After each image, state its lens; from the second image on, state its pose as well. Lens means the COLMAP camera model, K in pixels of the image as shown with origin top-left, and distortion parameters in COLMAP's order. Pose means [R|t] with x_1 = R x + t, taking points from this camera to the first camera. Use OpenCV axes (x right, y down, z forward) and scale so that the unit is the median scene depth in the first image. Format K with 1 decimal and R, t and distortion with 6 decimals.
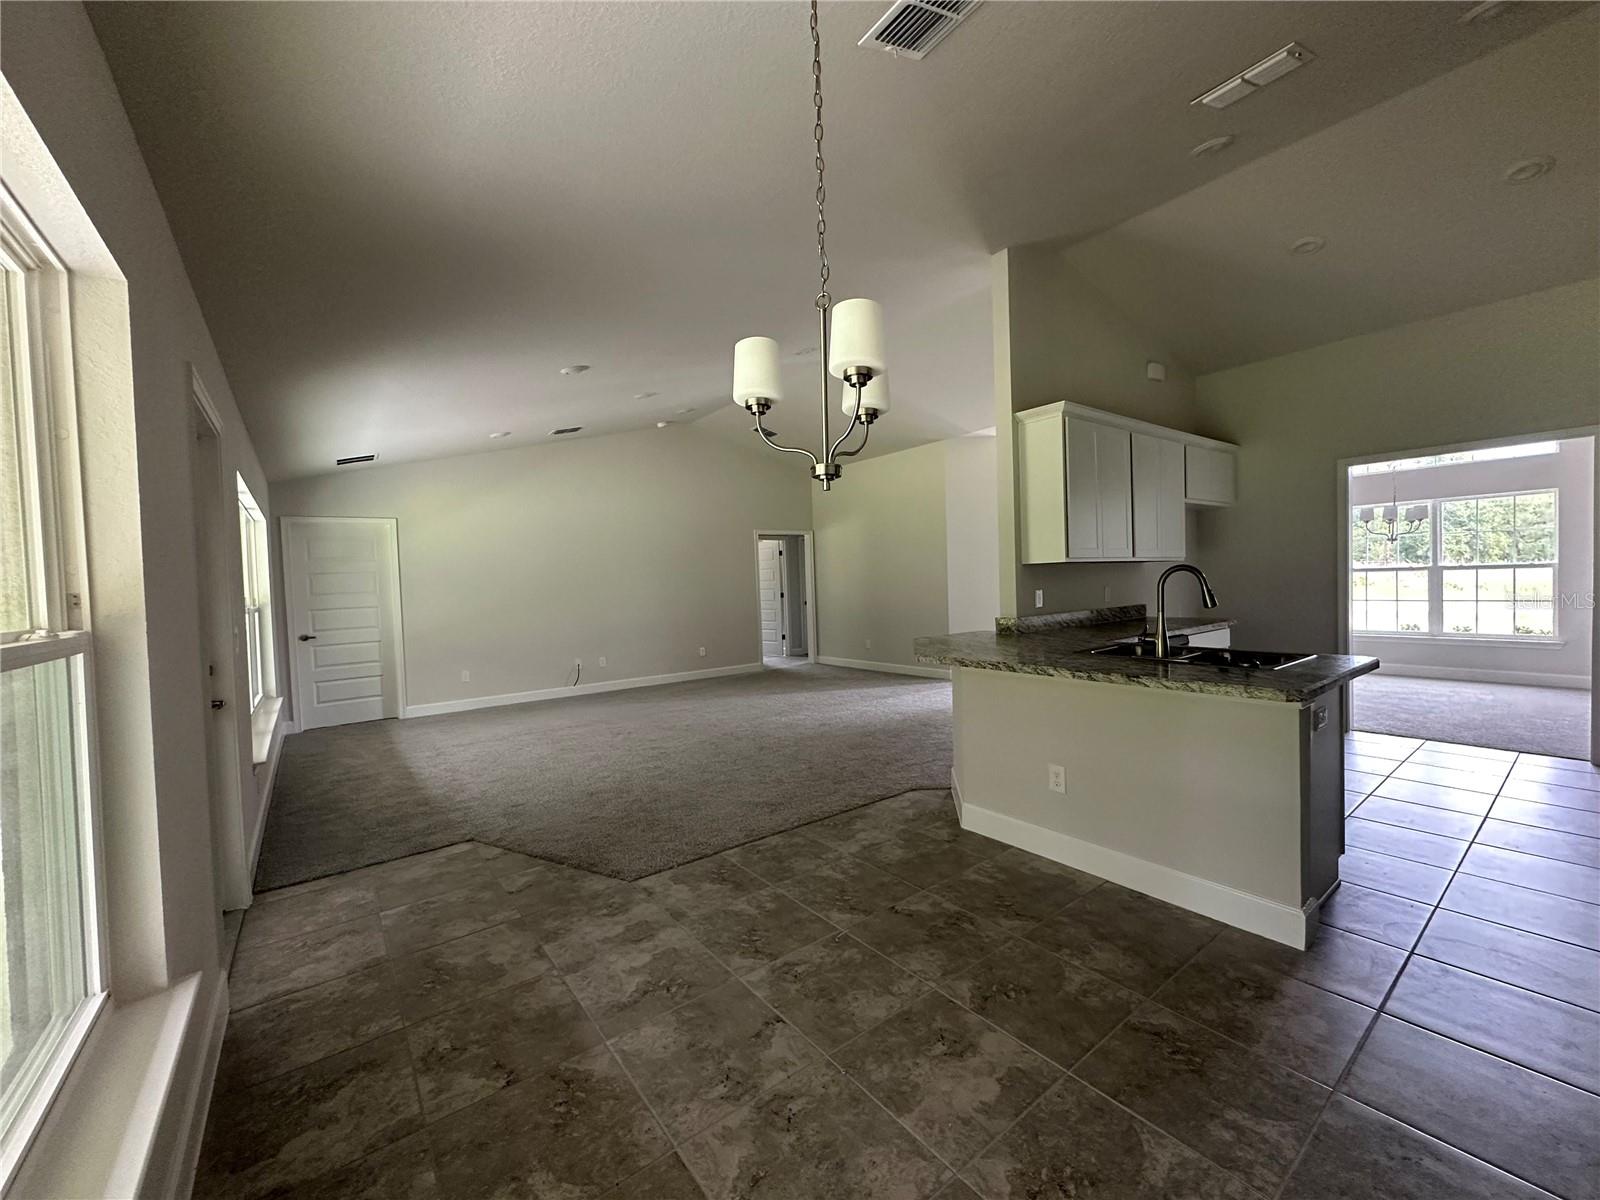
lens RADIAL K [[638.7, 0, 801.5], [0, 638.7, 596.5], [0, 0, 1]] dist [-0.003043, 0.000088]
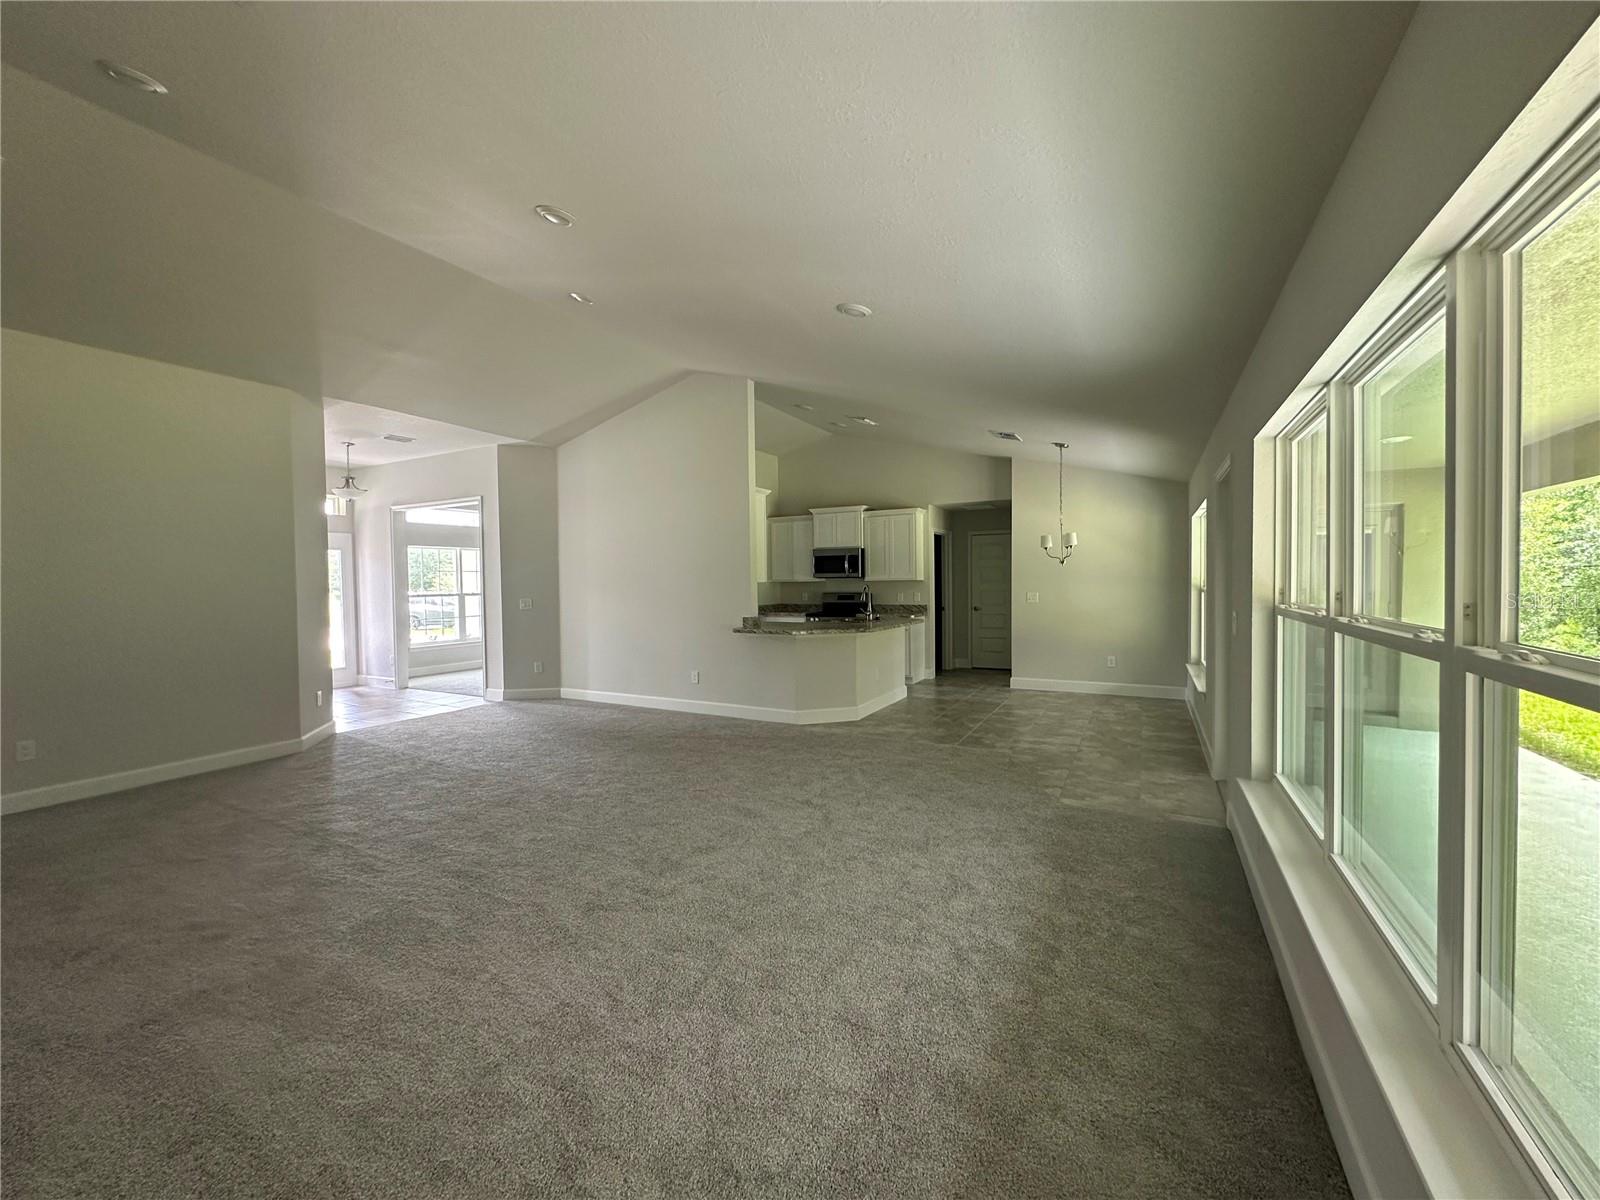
lens RADIAL K [[638.7, 0, 801.5], [0, 638.7, 596.5], [0, 0, 1]] dist [-0.003043, 0.000088]
pose [[-0.422844, 0.006796, 0.906177, -1.257759], [0.056048, 0.998254, 0.018666, -0.042361], [-0.904468, 0.058682, -0.422486, 1.728105]]
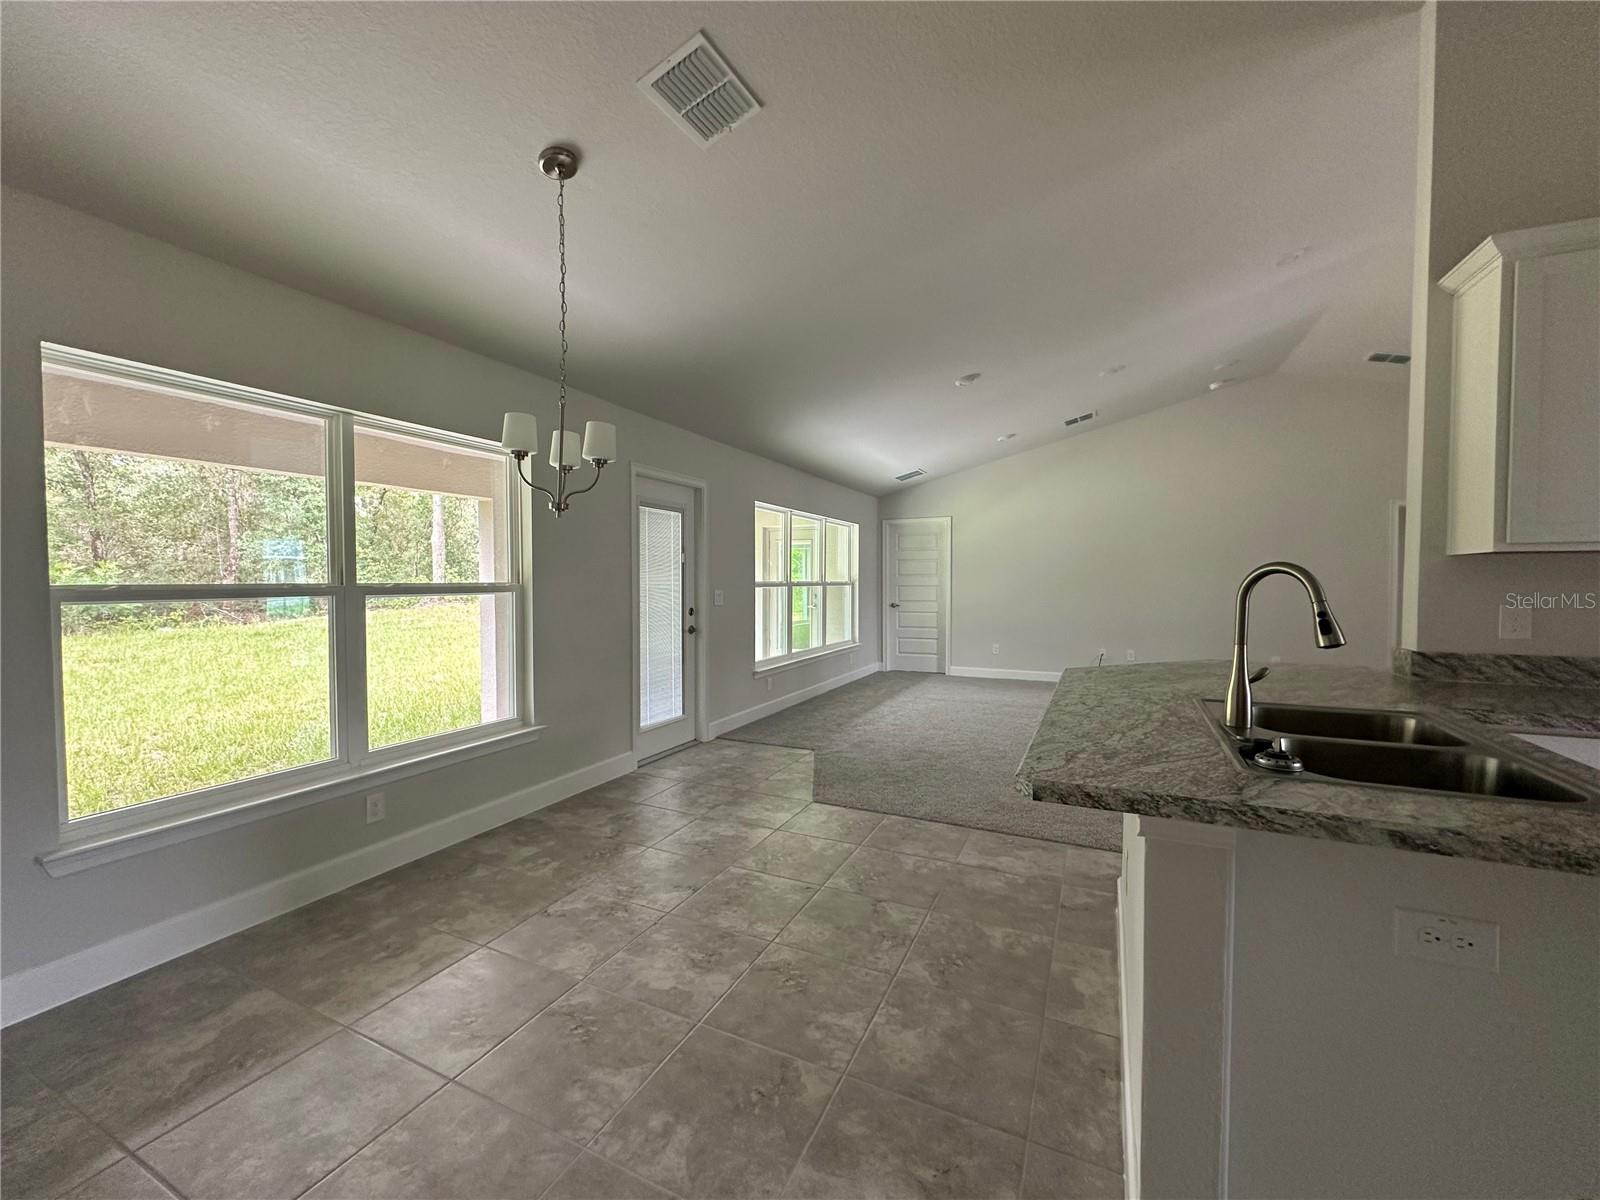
lens RADIAL K [[638.7, 0, 801.5], [0, 638.7, 596.5], [0, 0, 1]] dist [-0.003043, 0.000088]
pose [[0.457216, 0.059129, -0.887388, 0.648637], [-0.038082, 0.998174, 0.046890, -0.022706], [0.888540, 0.012355, 0.458633, 0.289389]]
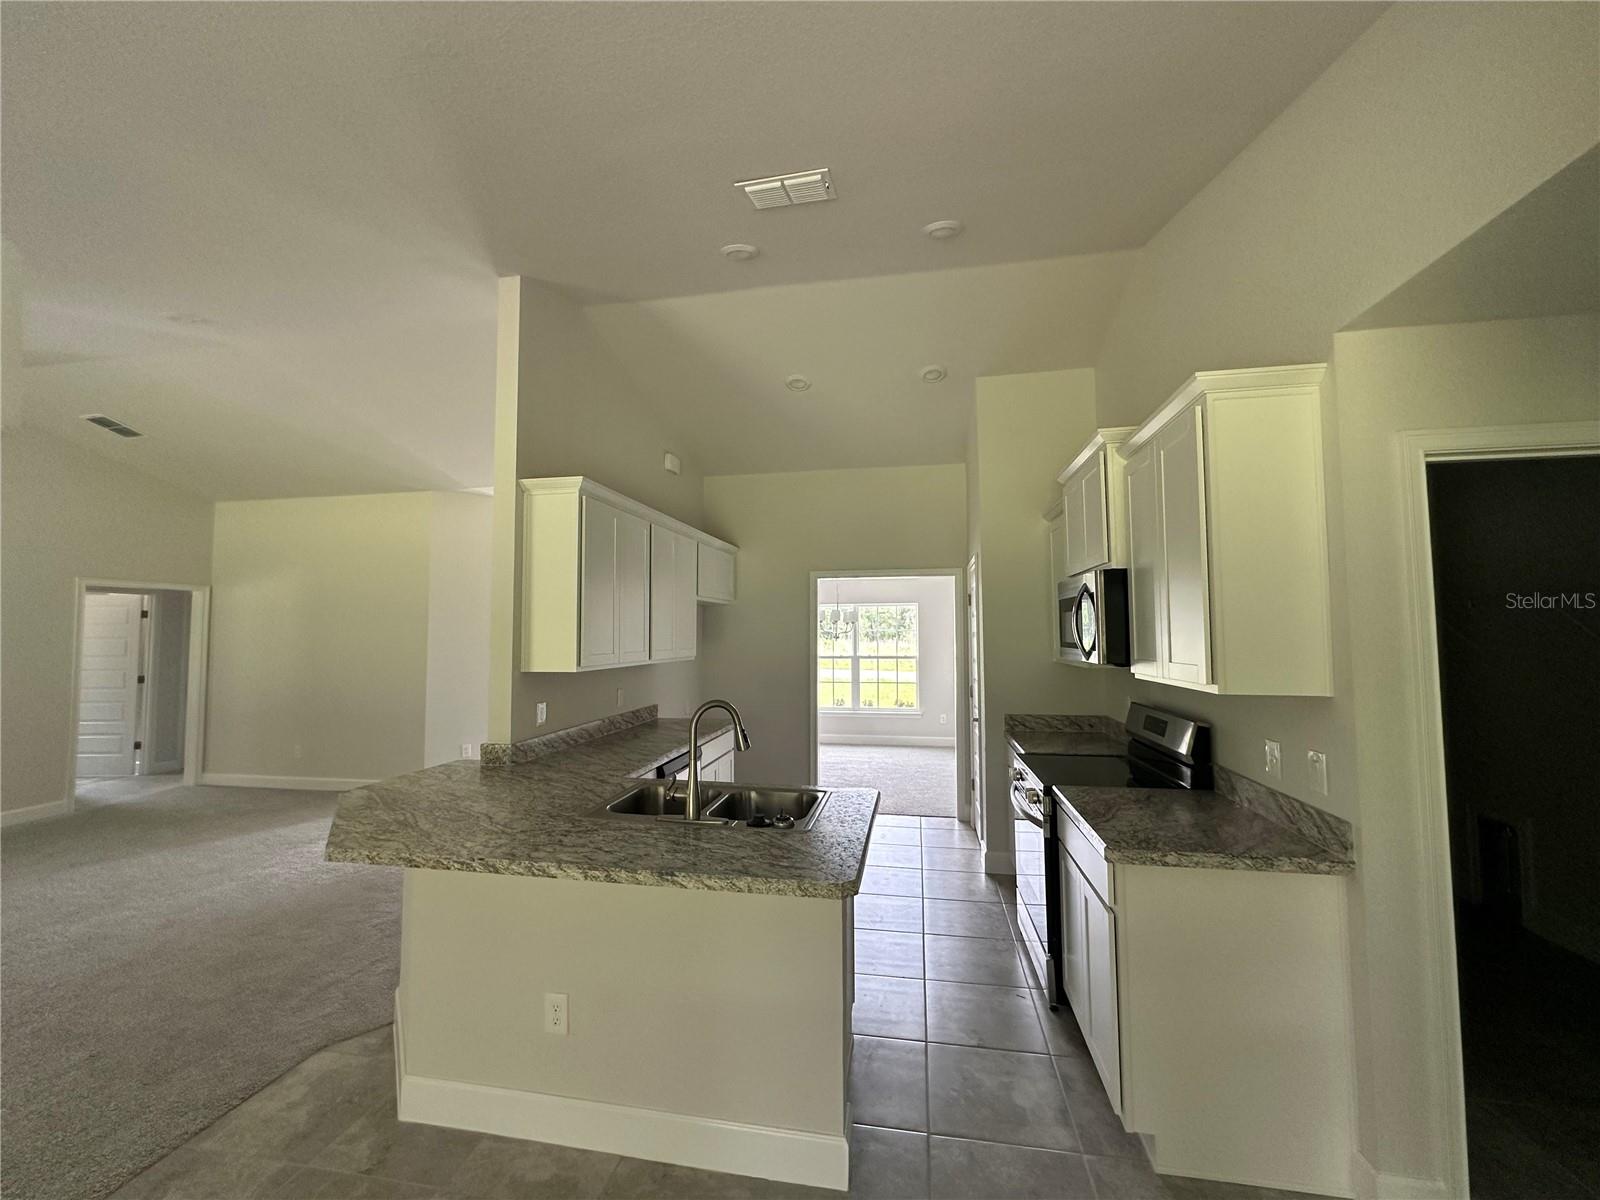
lens RADIAL K [[638.7, 0, 801.5], [0, 638.7, 596.5], [0, 0, 1]] dist [-0.003043, 0.000088]
pose [[0.739238, 0.067152, 0.670088, 0.082248], [-0.002022, 0.995233, -0.097505, -0.075232], [-0.673441, 0.070725, 0.735850, 0.221591]]
